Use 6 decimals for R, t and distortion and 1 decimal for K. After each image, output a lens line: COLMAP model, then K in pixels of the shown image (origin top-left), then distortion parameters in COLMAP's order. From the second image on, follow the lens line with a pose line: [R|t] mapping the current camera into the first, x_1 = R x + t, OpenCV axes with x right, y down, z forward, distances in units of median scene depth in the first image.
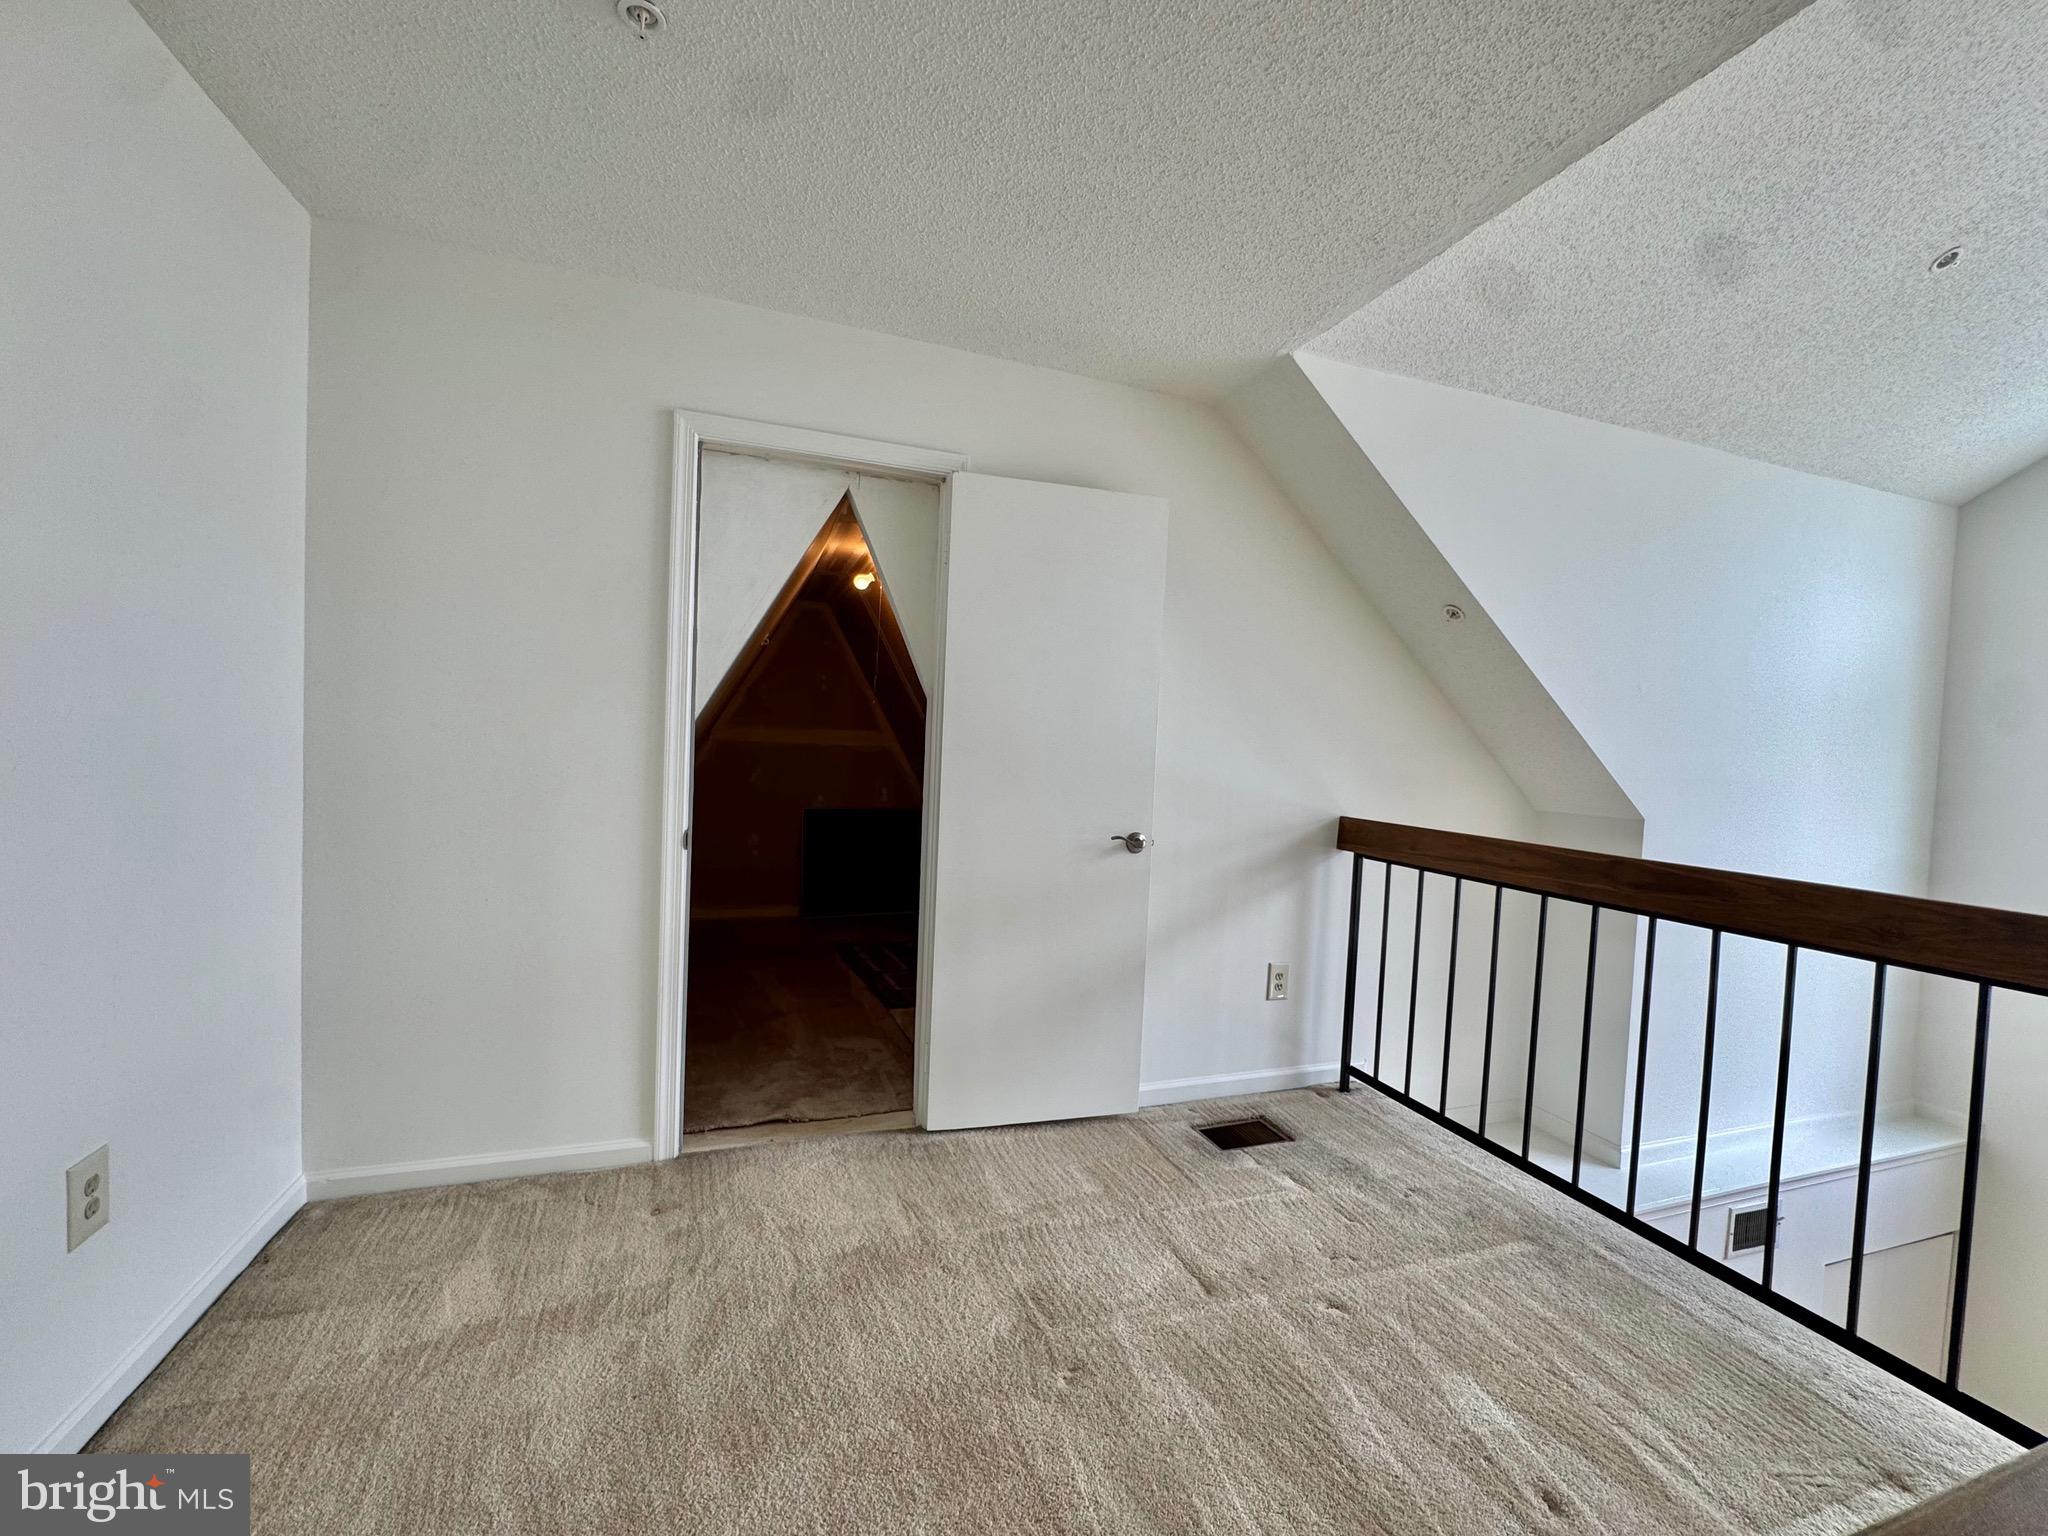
lens RADIAL K [[823.1, 0, 1018.5], [0, 823.1, 770.1], [0, 0, 1]] dist [-0.003128, 0.000323]
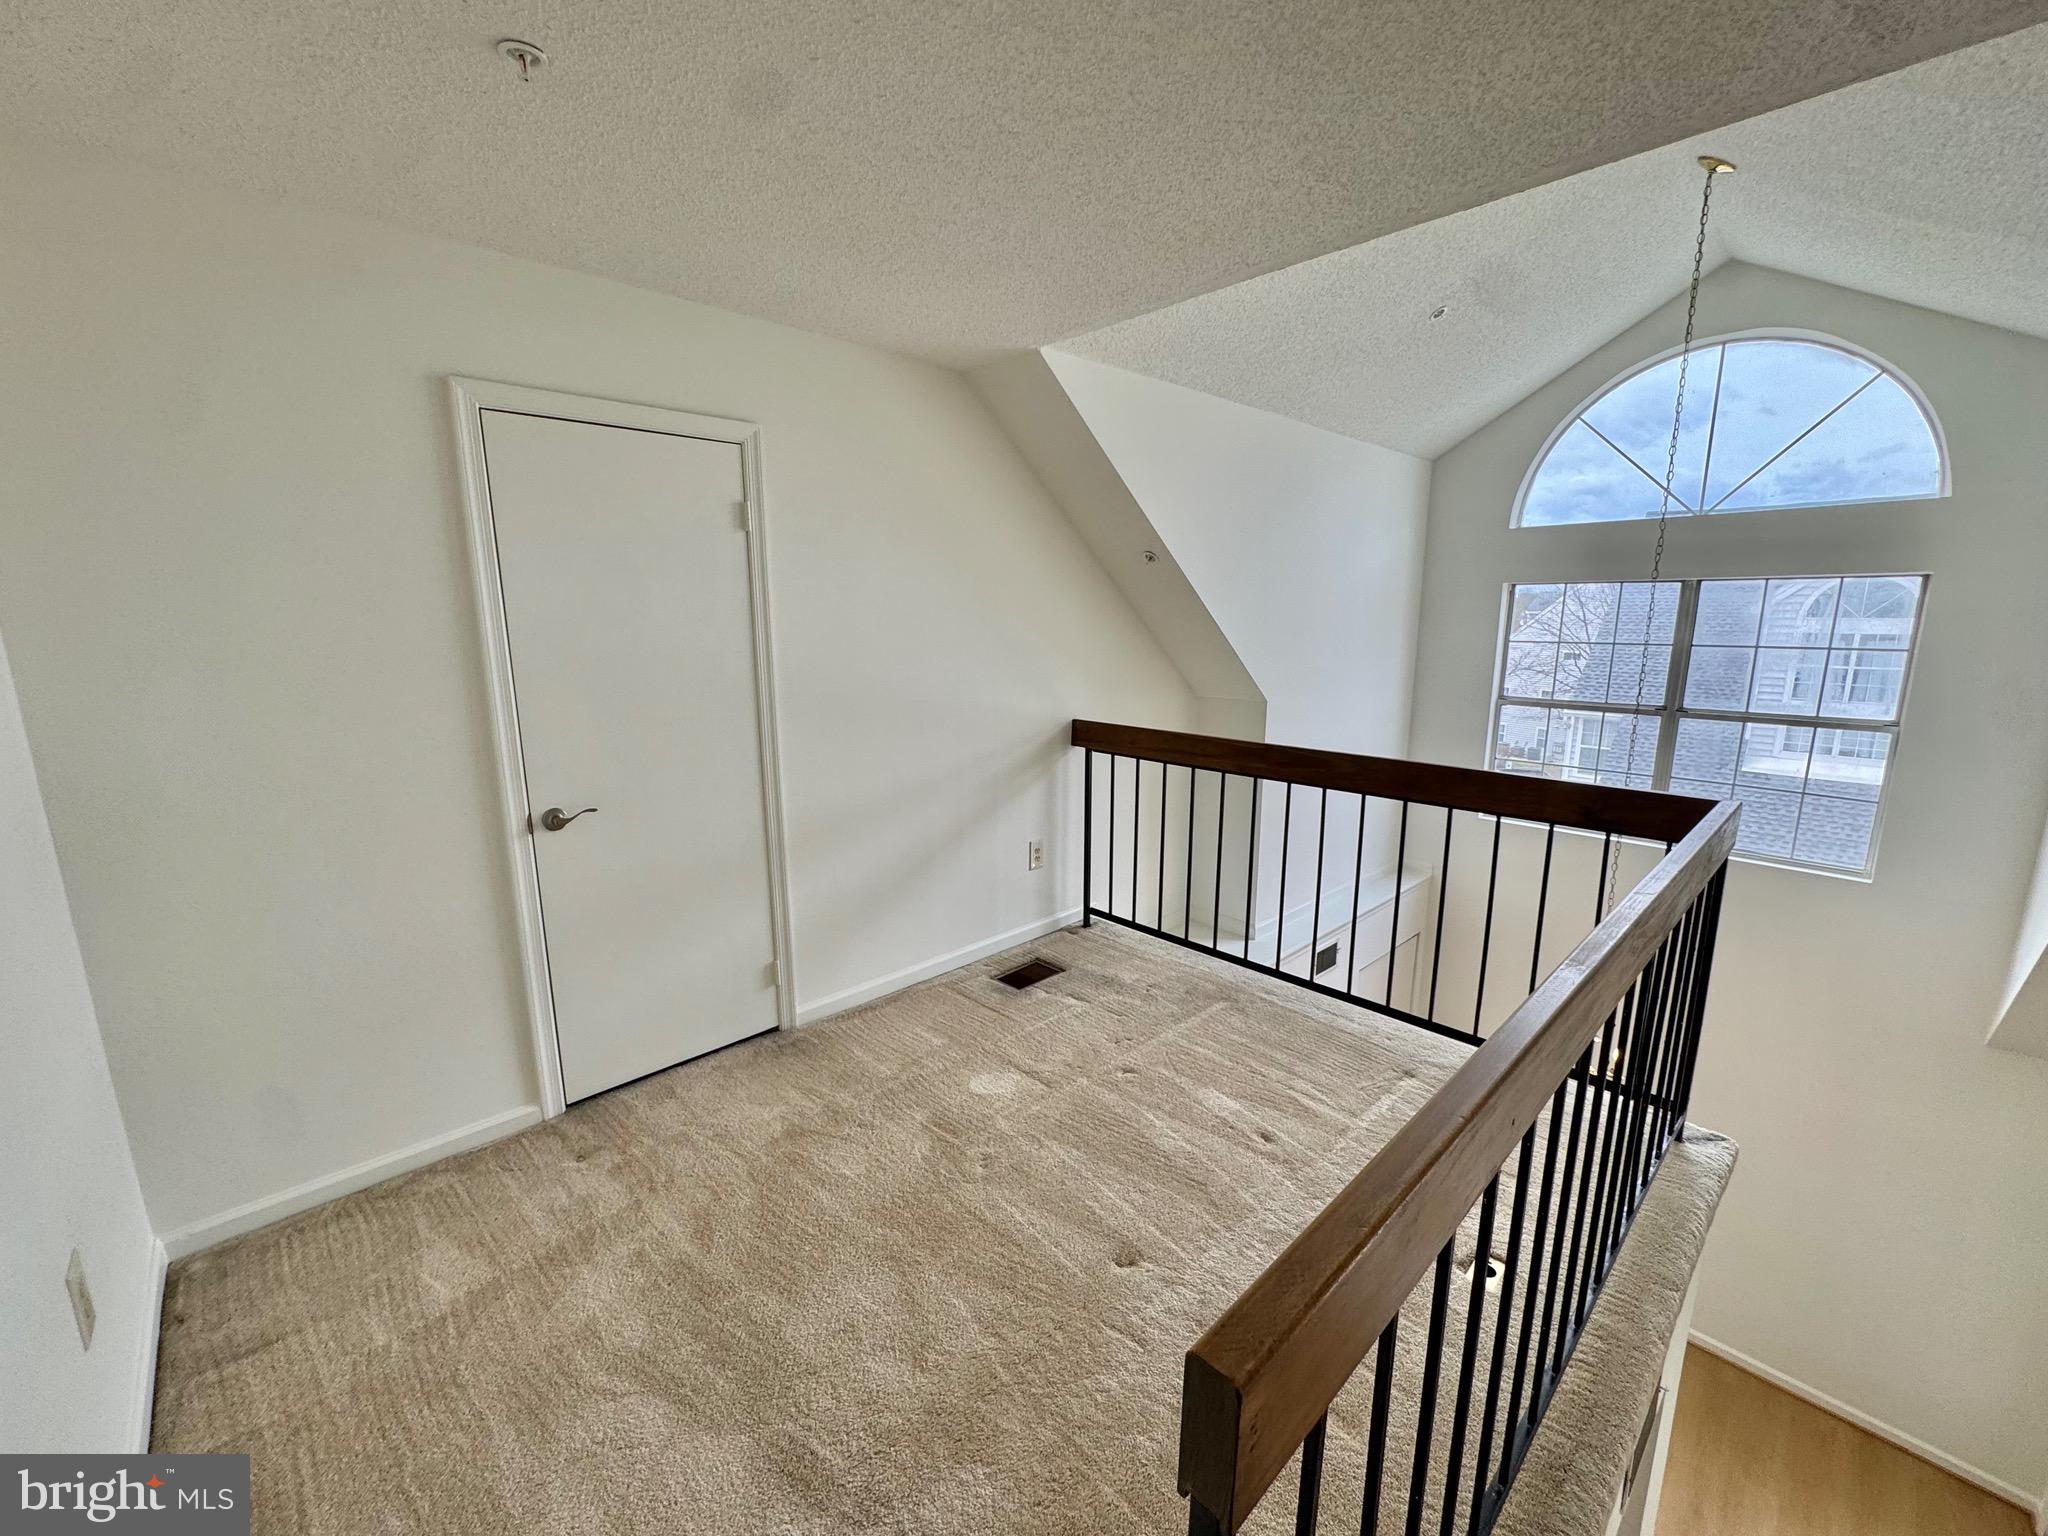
lens RADIAL K [[823.1, 0, 1019.7], [0, 823.1, 771.8], [0, 0, 1]] dist [-0.003128, 0.000323]
pose [[0.913063, -0.125240, 0.388111, -0.259077], [0.058732, 0.982139, 0.178757, -0.135750], [-0.403566, -0.140421, 0.904111, -0.165263]]
